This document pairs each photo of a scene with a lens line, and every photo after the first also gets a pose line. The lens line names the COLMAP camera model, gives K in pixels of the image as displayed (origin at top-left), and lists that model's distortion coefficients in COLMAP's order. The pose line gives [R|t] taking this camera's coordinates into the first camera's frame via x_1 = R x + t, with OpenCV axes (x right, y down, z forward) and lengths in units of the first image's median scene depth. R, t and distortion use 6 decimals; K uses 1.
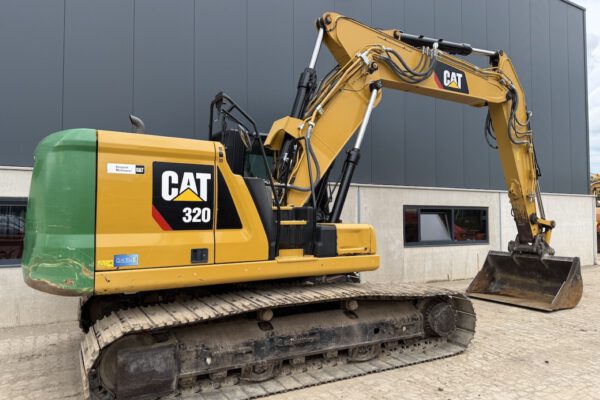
lens RADIAL K [[412.7, 0, 302.2], [0, 412.7, 200.2], [0, 0, 1]] dist [0.071717, -0.085394]
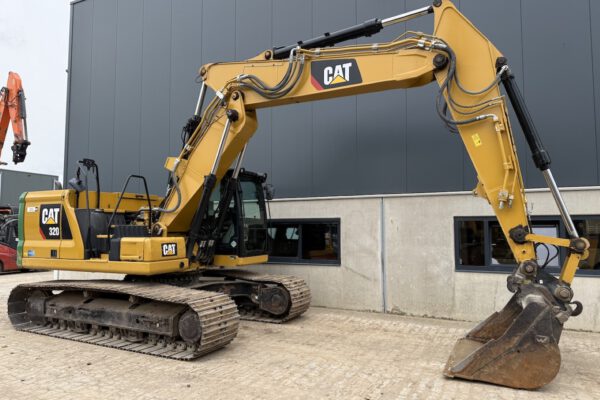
lens RADIAL K [[412.7, 0, 302.2], [0, 412.7, 200.2], [0, 0, 1]] dist [0.071717, -0.085394]
pose [[0.570971, -0.062909, -0.818557, 1.613574], [0.034205, 0.998017, -0.052842, 0.028437], [0.820258, 0.002172, 0.571990, 0.706650]]
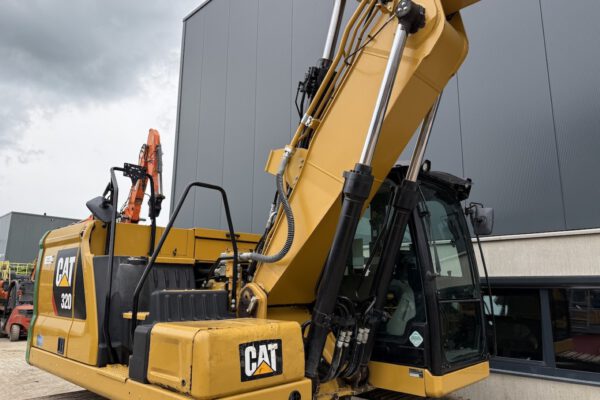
lens RADIAL K [[412.7, 0, 302.2], [0, 412.7, 200.2], [0, 0, 1]] dist [0.071717, -0.085394]
pose [[0.286845, -0.196381, -0.937633, 0.725716], [0.028722, 0.980086, -0.196485, 0.011129], [0.957546, 0.029430, 0.286773, 1.043502]]
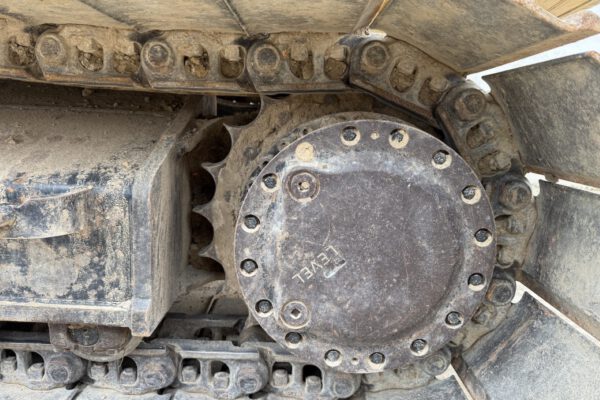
lens RADIAL K [[445.7, 0, 300.0], [0, 445.7, 200.0], [0, 0, 1]] dist [0.001143, -0.002034]
pose [[0.874328, 0.121923, -0.469771, 0.438387], [-0.021573, 0.976738, 0.213348, 0.278787], [0.484855, -0.176402, 0.856620, 1.004628]]
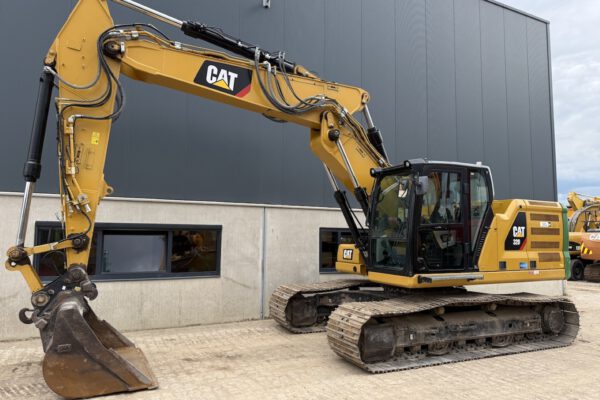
lens RADIAL K [[423.4, 0, 297.0], [0, 423.4, 196.3], [0, 0, 1]] dist [0.110698, -0.151427]
pose [[0.998707, -0.001374, -0.050812, -0.468001], [-0.001833, 0.998011, -0.063006, -0.019741], [0.050797, 0.063018, 0.996719, -0.497404]]
